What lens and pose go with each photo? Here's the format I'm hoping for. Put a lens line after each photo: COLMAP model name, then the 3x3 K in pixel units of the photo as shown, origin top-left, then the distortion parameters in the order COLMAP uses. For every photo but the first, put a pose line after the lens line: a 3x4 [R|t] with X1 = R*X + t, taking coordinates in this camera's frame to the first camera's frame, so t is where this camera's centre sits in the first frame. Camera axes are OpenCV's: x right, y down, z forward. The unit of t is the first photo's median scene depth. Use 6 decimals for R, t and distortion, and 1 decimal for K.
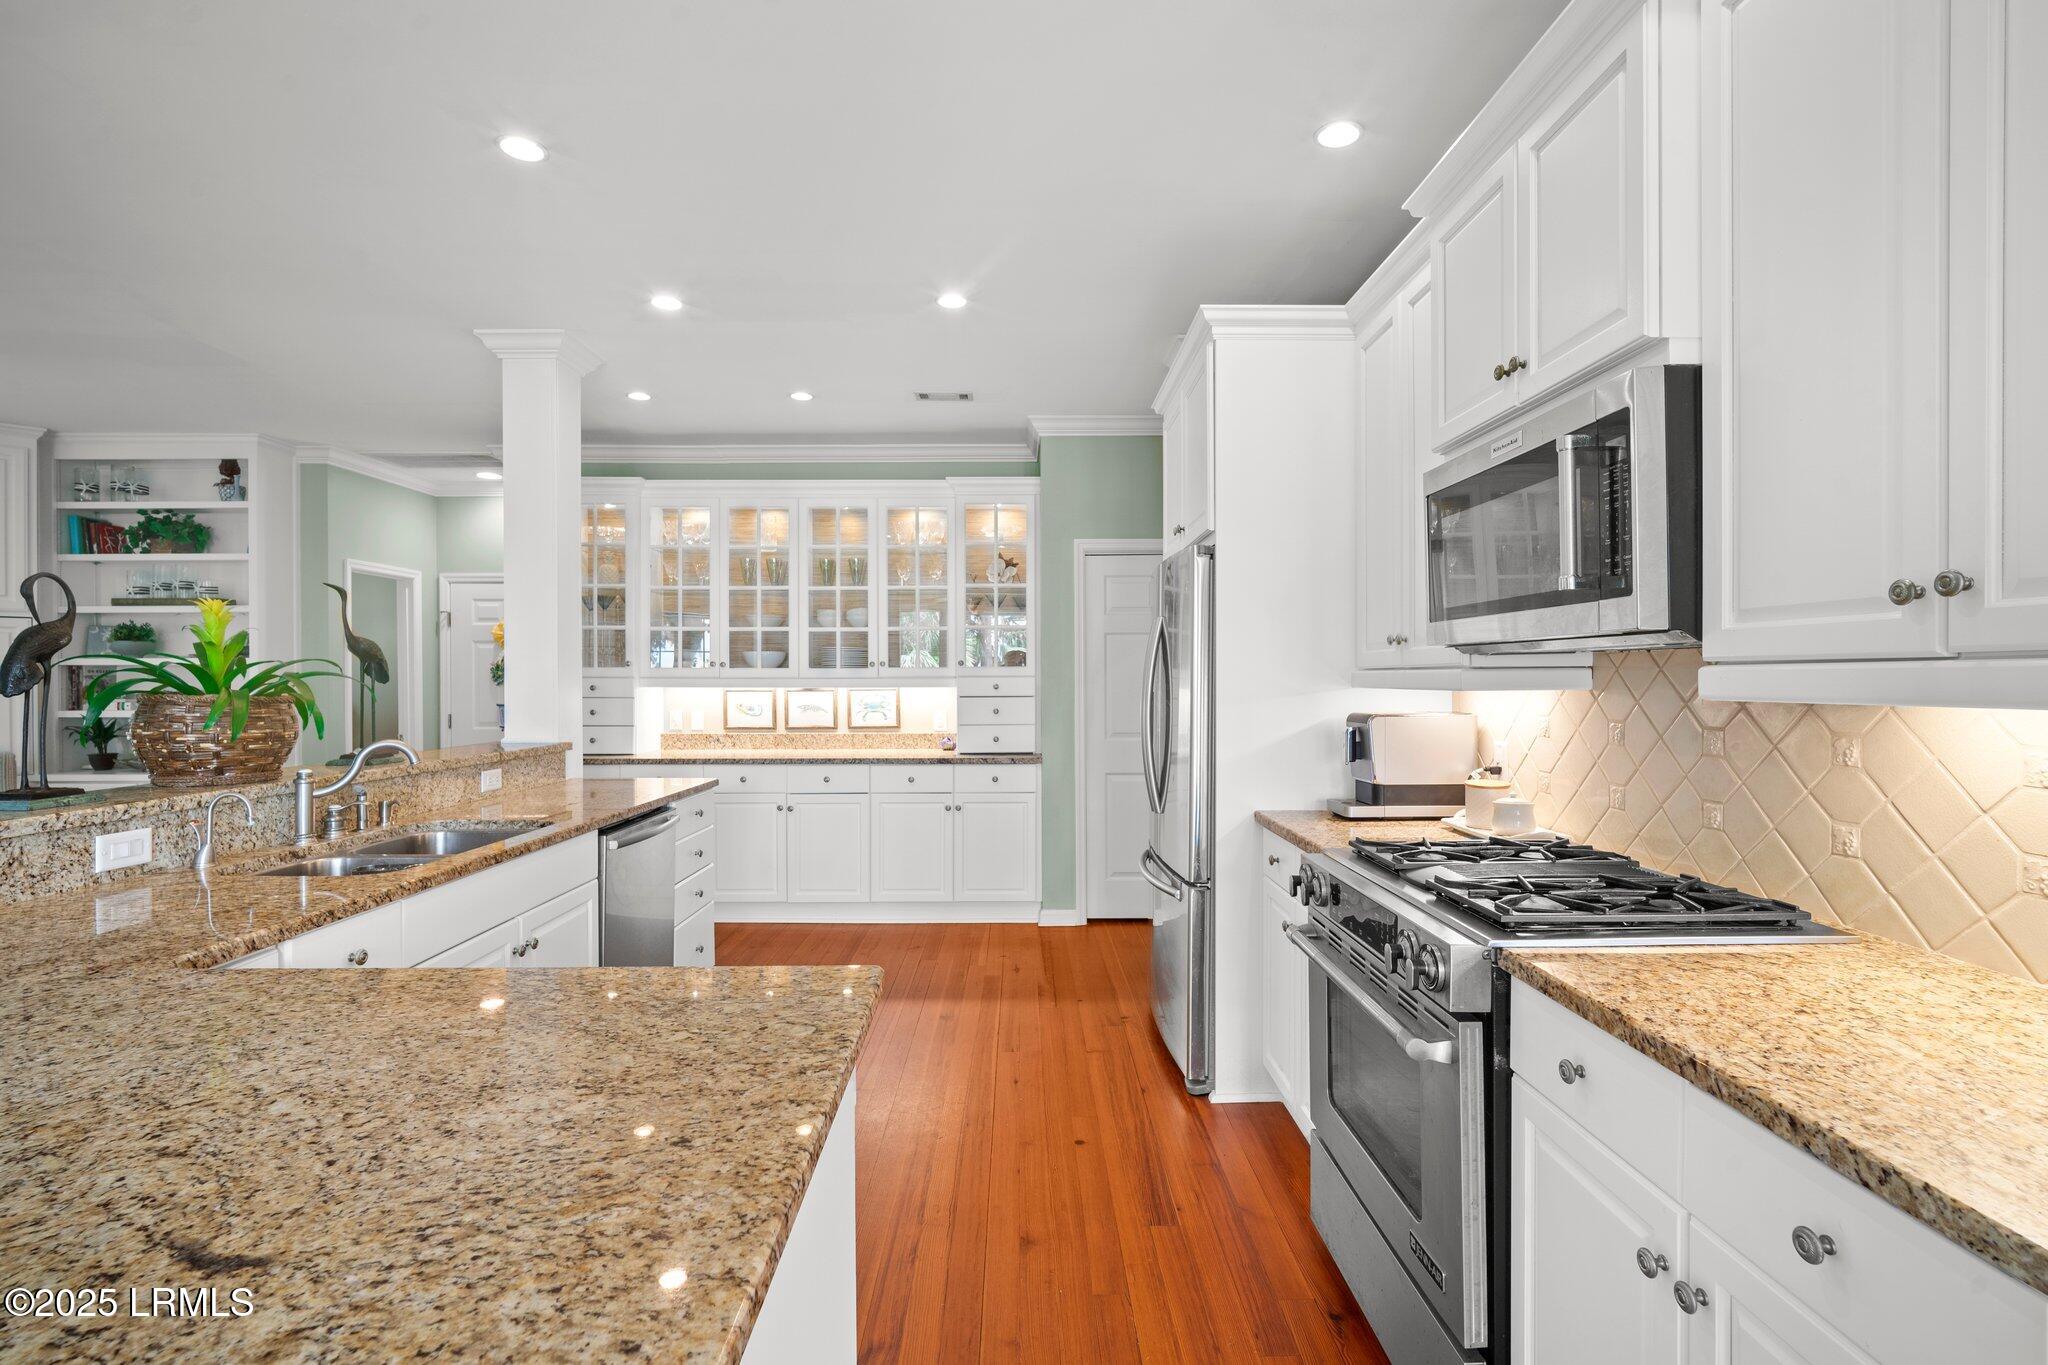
lens RADIAL K [[906.4, 0, 1023.0], [0, 906.4, 679.4], [0, 0, 1]] dist [-0.017758, 0.006990]
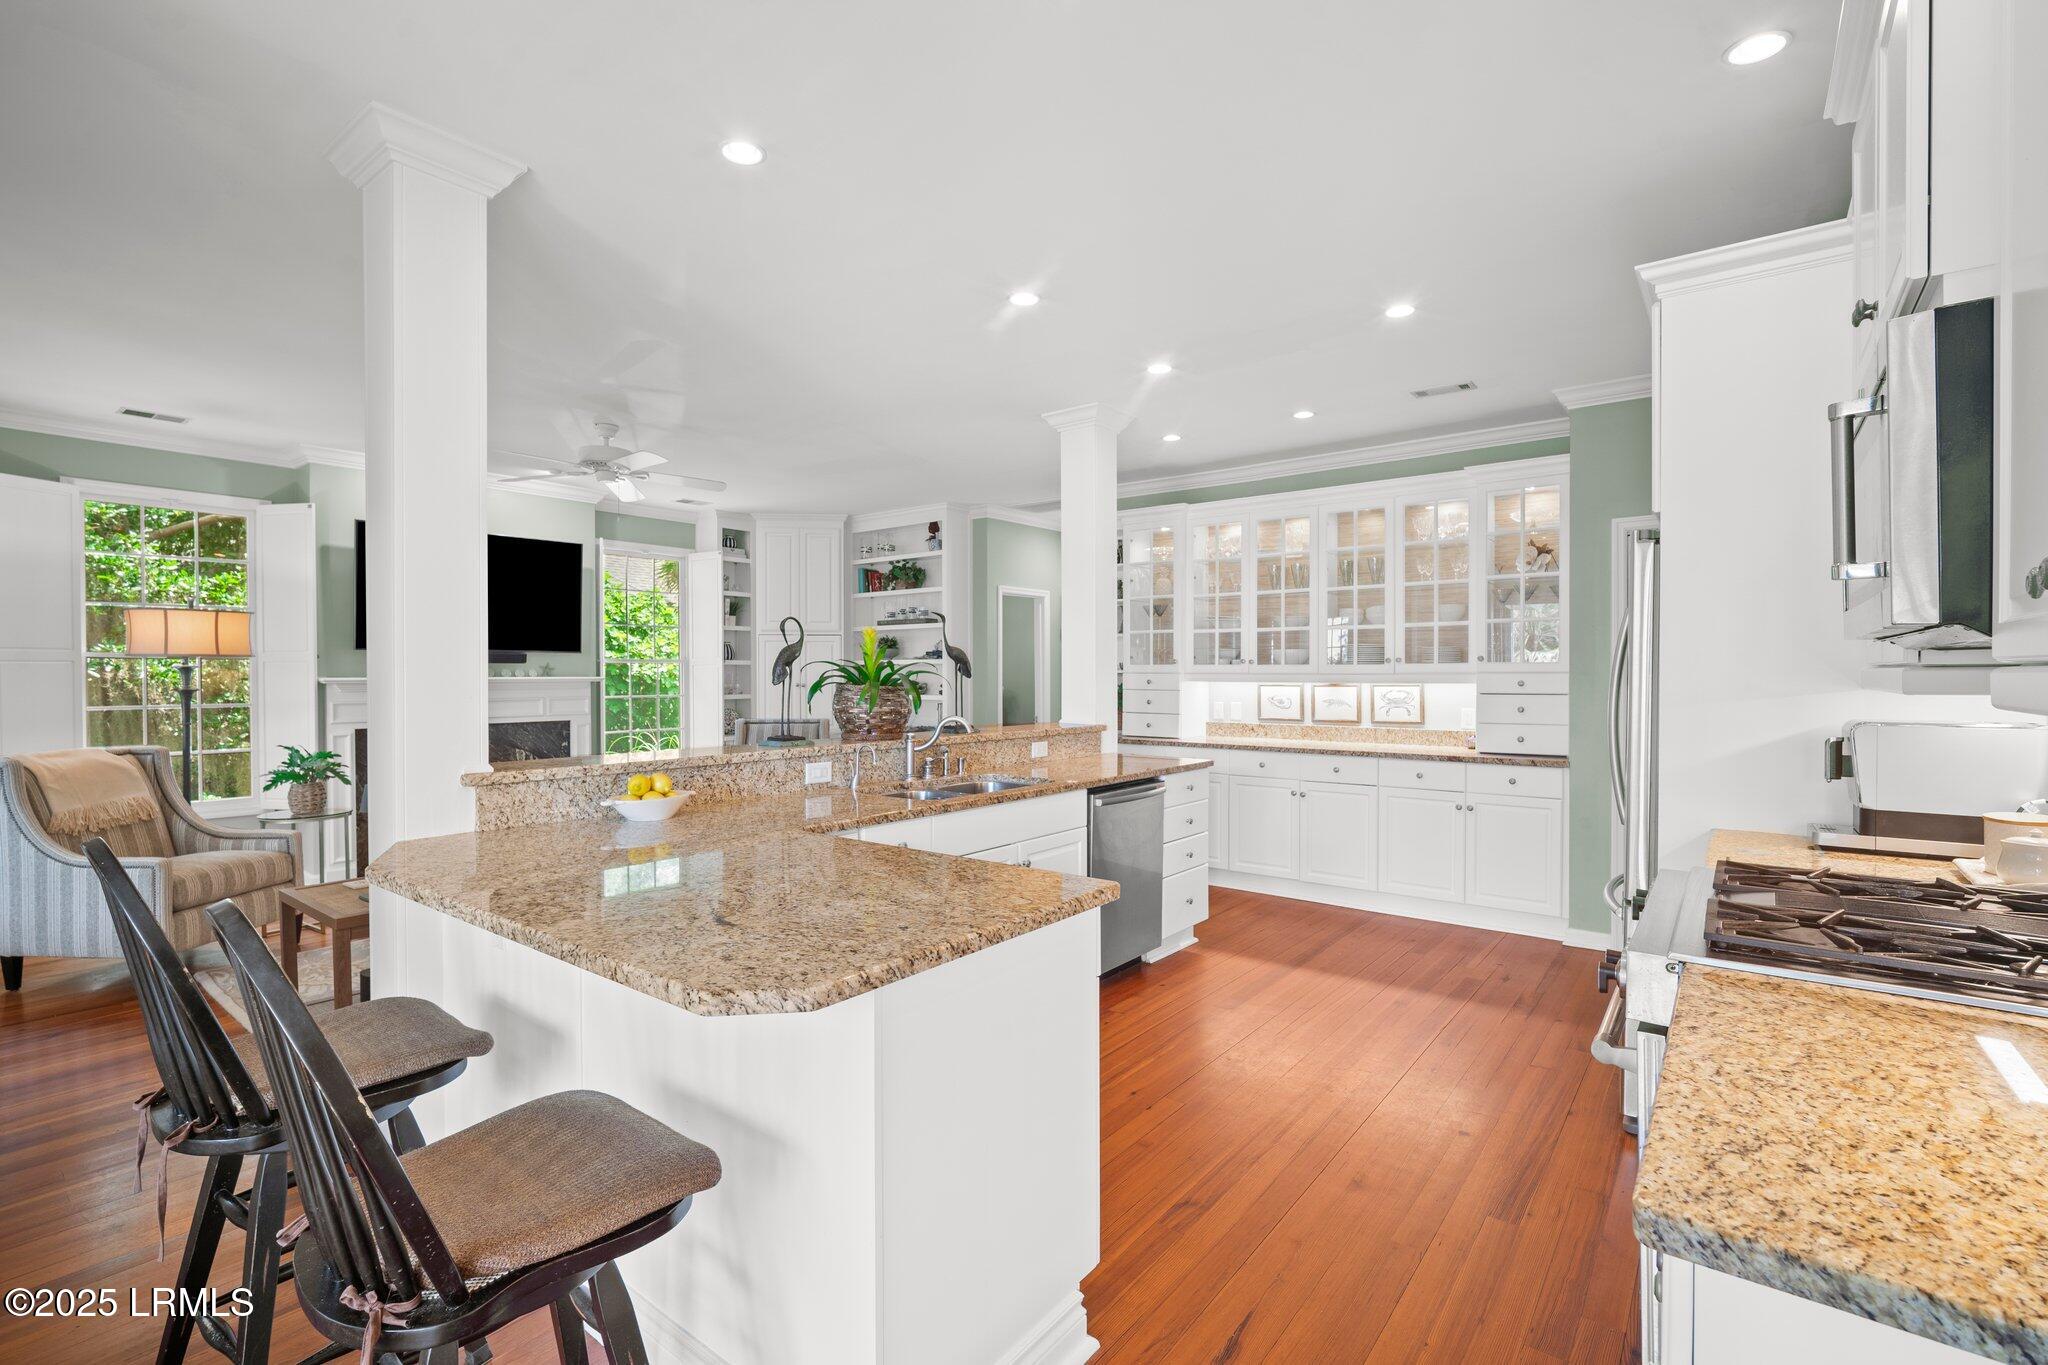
lens RADIAL K [[894.8, 0, 1026.3], [0, 894.8, 675.5], [0, 0, 1]] dist [-0.010930, 0.000446]
pose [[0.784652, 0.002760, -0.619930, 0.149719], [-0.001240, 0.999995, 0.002883, -0.002372], [0.619935, -0.001493, 0.784652, -0.045934]]
